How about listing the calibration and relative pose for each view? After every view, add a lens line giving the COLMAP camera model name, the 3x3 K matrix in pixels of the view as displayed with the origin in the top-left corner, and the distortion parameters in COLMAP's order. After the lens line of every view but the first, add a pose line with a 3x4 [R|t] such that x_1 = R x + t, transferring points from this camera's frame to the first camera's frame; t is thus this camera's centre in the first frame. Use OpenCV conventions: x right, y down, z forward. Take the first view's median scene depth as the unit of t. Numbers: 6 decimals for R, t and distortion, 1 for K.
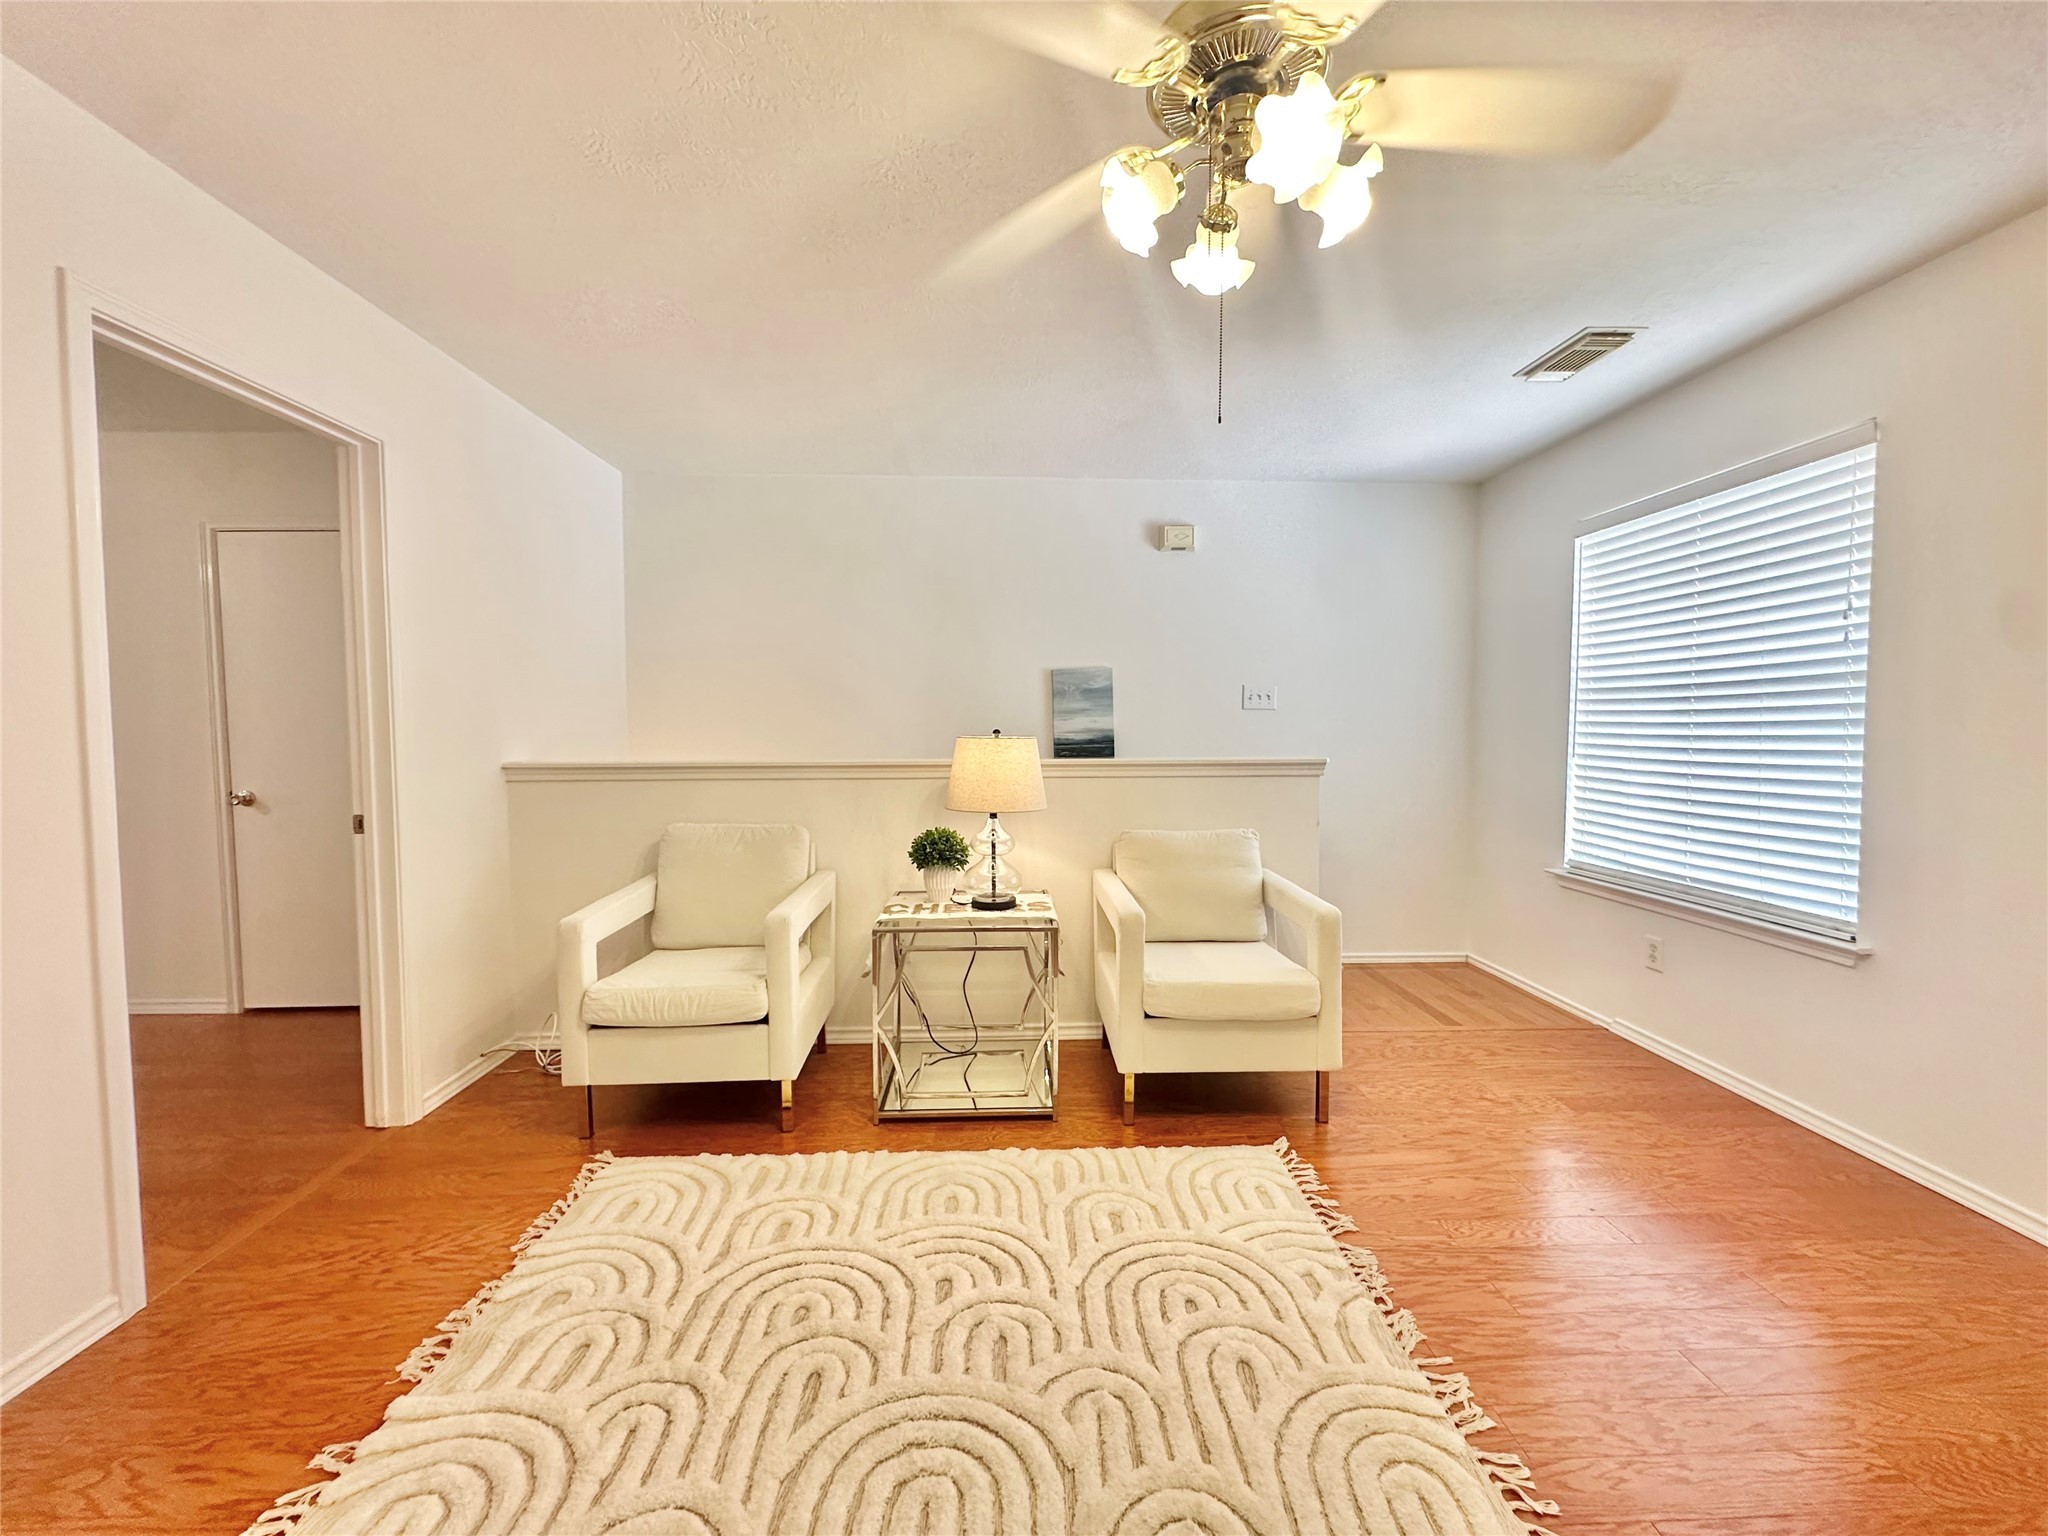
lens RADIAL K [[818.0, 0, 1026.6], [0, 818.0, 763.5], [0, 0, 1]] dist [-0.003598, 0.000390]
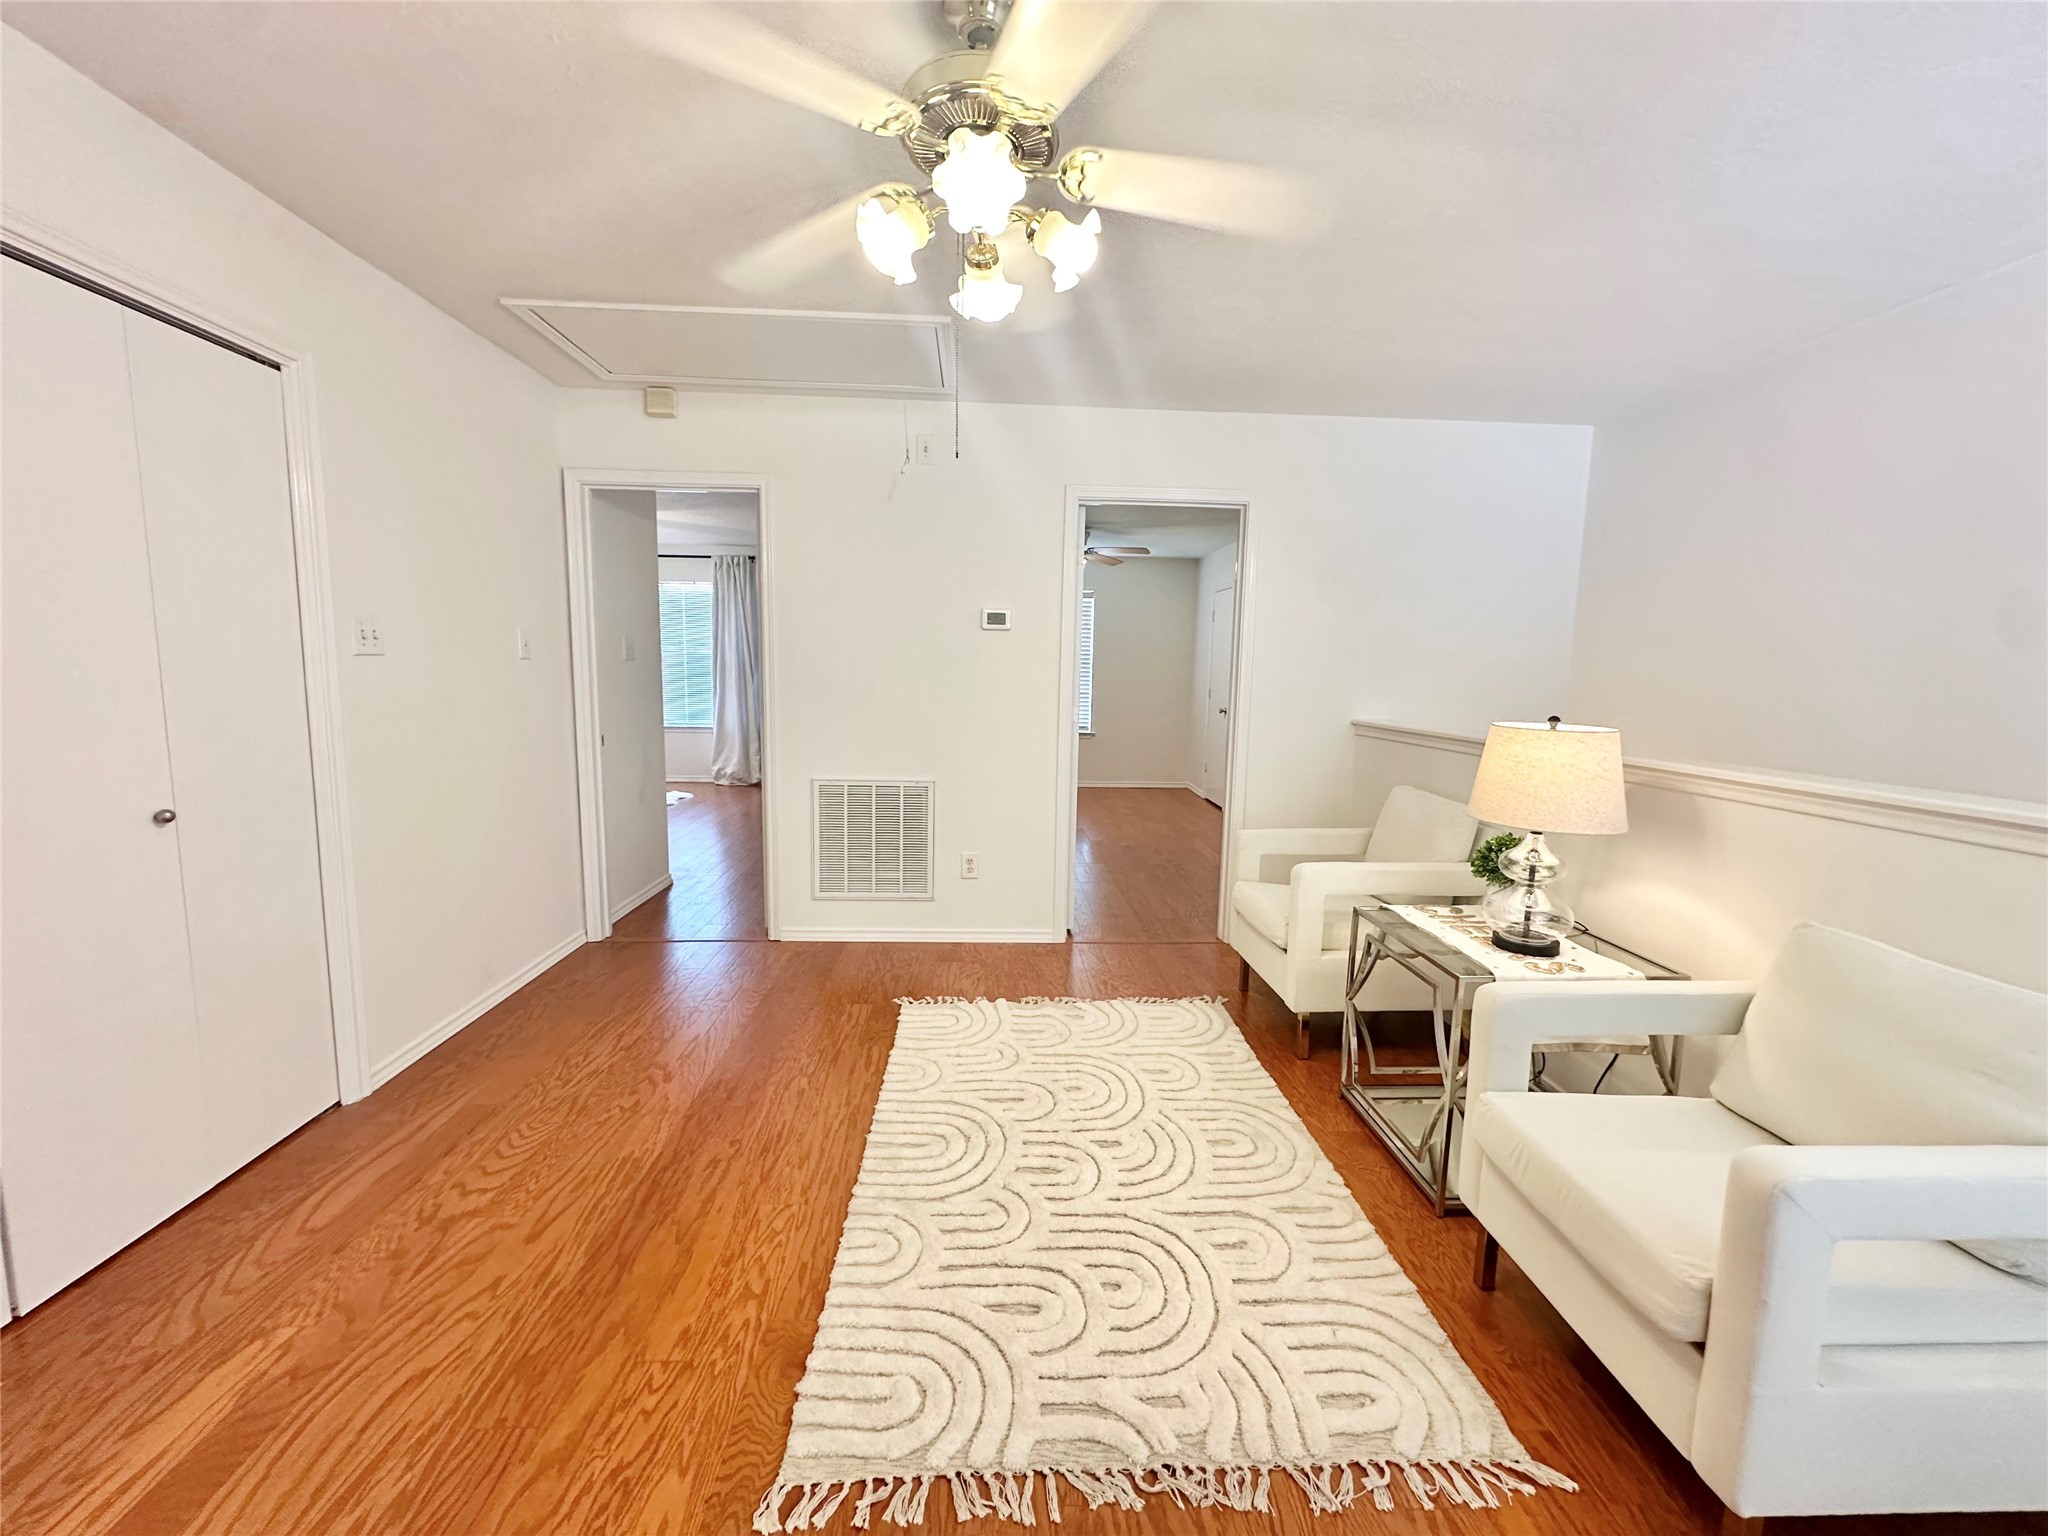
lens RADIAL K [[818.0, 0, 1026.6], [0, 818.0, 763.5], [0, 0, 1]] dist [-0.003598, 0.000390]
pose [[0.015418, 0.120750, -0.992563, 0.881978], [-0.069907, 0.990382, 0.119399, -0.070001], [0.997434, 0.067546, 0.023711, 0.649815]]
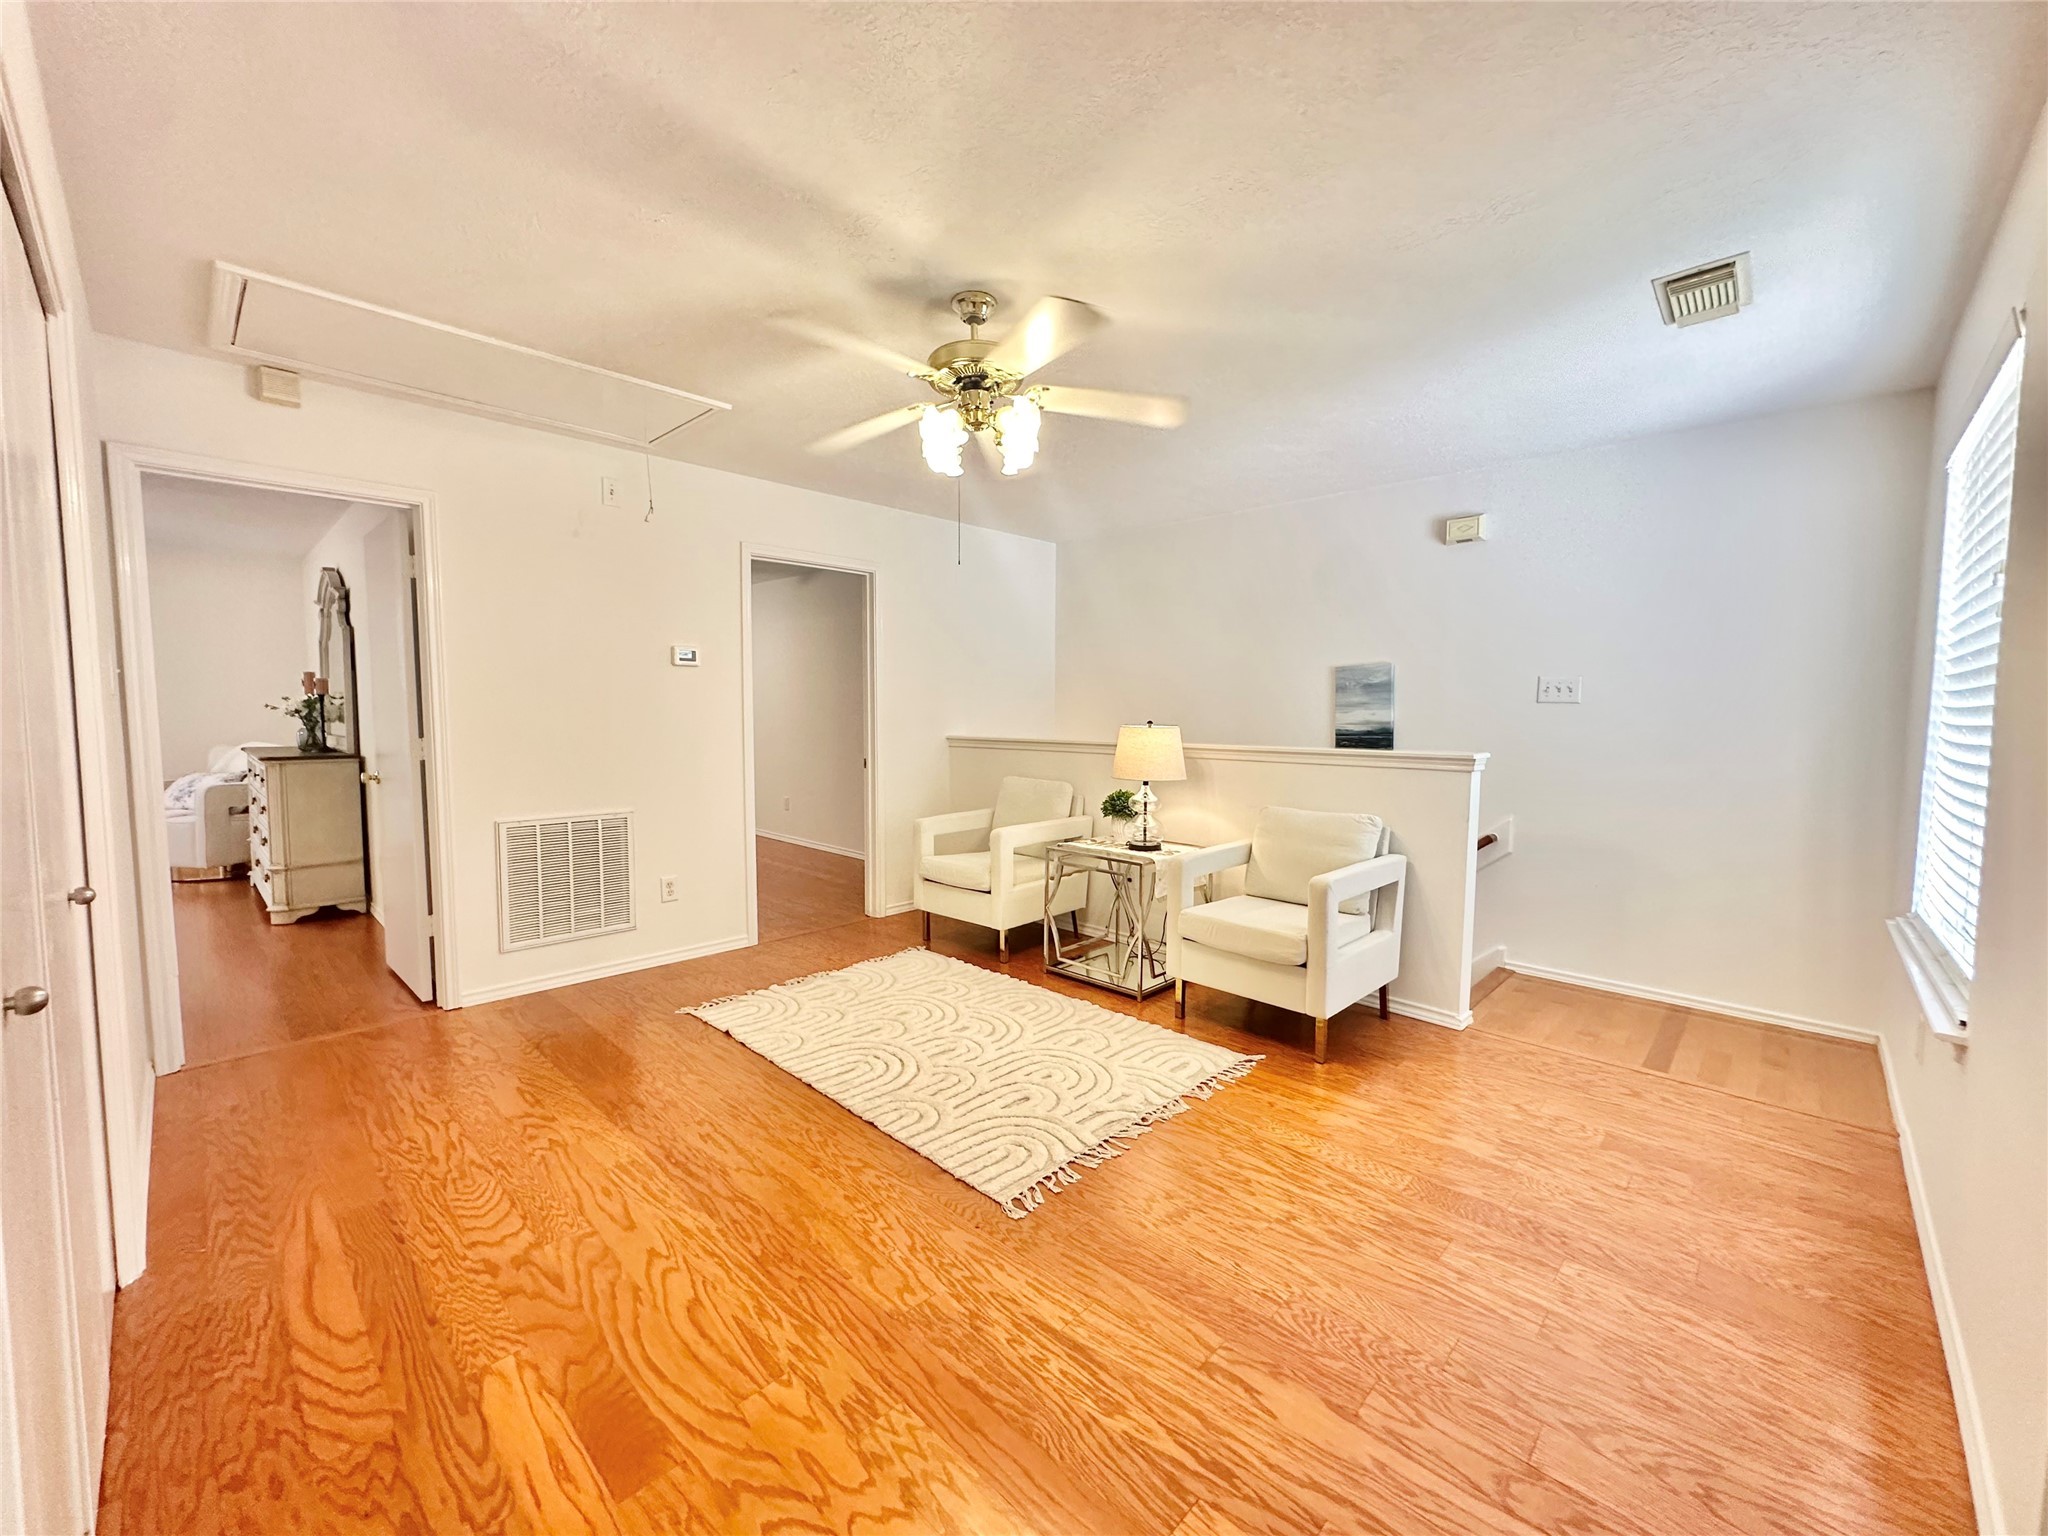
lens RADIAL K [[818.0, 0, 1026.6], [0, 818.0, 763.5], [0, 0, 1]] dist [-0.003598, 0.000390]
pose [[0.693993, 0.053128, -0.718019, 1.027531], [-0.040271, 0.998577, 0.034964, -0.011953], [0.718855, 0.004650, 0.695145, -0.128053]]
